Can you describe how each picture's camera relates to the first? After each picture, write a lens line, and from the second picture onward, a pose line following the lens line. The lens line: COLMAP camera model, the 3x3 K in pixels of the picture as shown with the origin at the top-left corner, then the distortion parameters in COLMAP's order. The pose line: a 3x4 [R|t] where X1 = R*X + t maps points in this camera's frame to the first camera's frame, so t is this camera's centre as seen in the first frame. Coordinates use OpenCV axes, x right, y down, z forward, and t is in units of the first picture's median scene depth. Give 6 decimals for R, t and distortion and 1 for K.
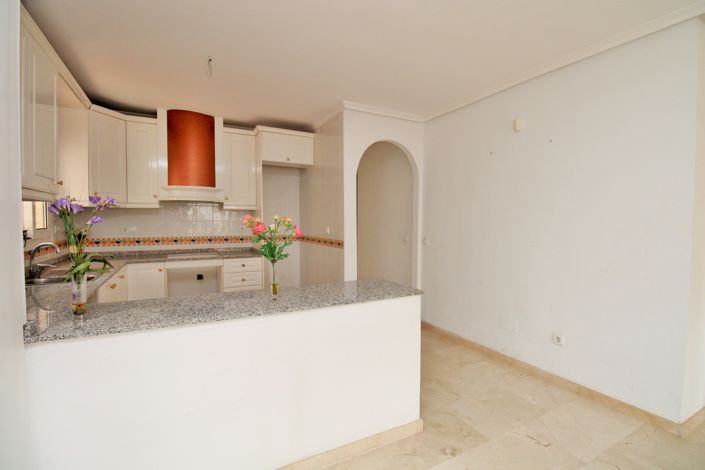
lens RADIAL K [[327.1, 0, 355.4], [0, 327.1, 231.7], [0, 0, 1]] dist [-0.012942, -0.000505]
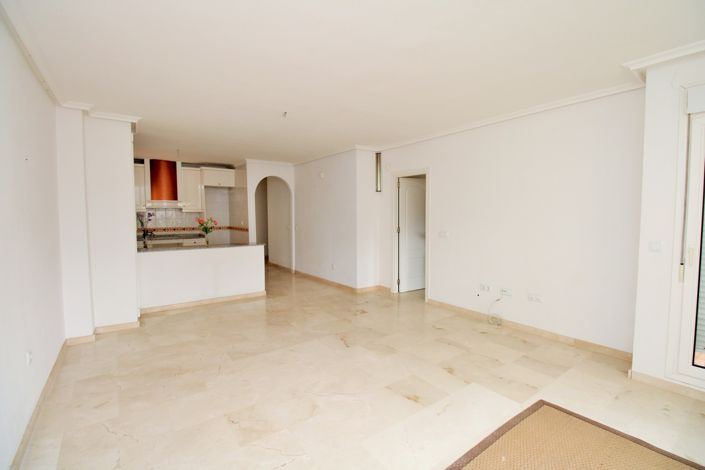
lens RADIAL K [[327.1, 0, 355.4], [0, 327.1, 231.7], [0, 0, 1]] dist [-0.012942, -0.000505]
pose [[0.989312, -0.012672, 0.145265, 0.285818], [0.007941, 0.999420, 0.033104, -0.013699], [-0.145600, -0.031597, 0.988839, -0.949673]]
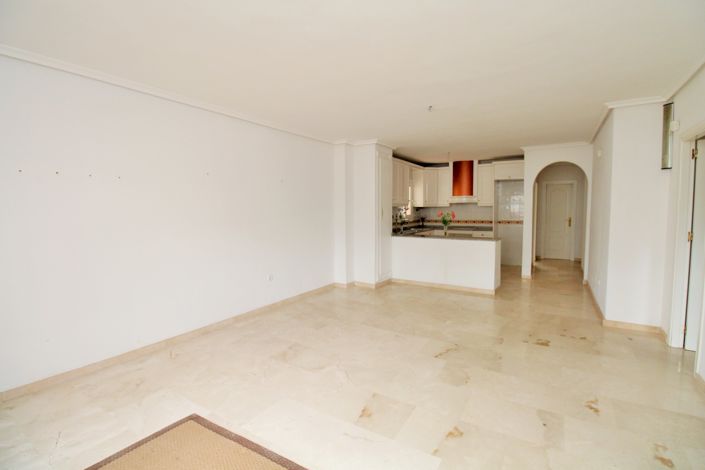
lens RADIAL K [[327.1, 0, 355.4], [0, 327.1, 231.7], [0, 0, 1]] dist [-0.012942, -0.000505]
pose [[0.499188, 0.055187, -0.864735, 0.965189], [-0.011987, 0.998314, 0.056792, -0.019064], [0.866411, -0.017985, 0.499008, -0.639706]]
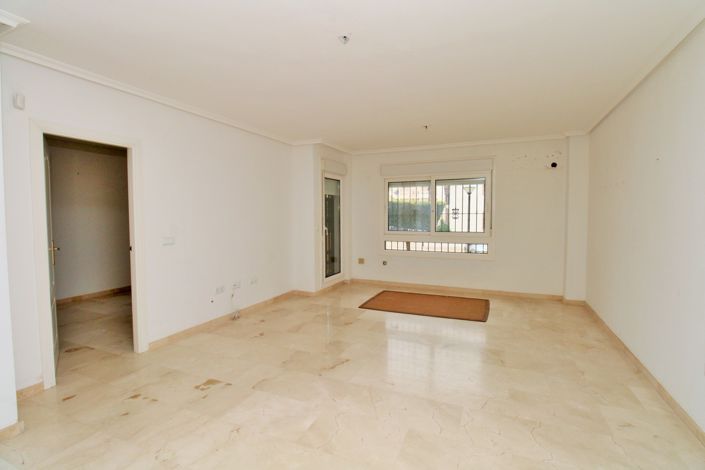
lens RADIAL K [[327.1, 0, 355.4], [0, 327.1, 231.7], [0, 0, 1]] dist [-0.012942, -0.000505]
pose [[-0.622856, -0.039771, 0.781325, -0.232233], [0.021184, 0.997483, 0.067661, -0.038114], [-0.782050, 0.058695, -0.620446, 0.385964]]
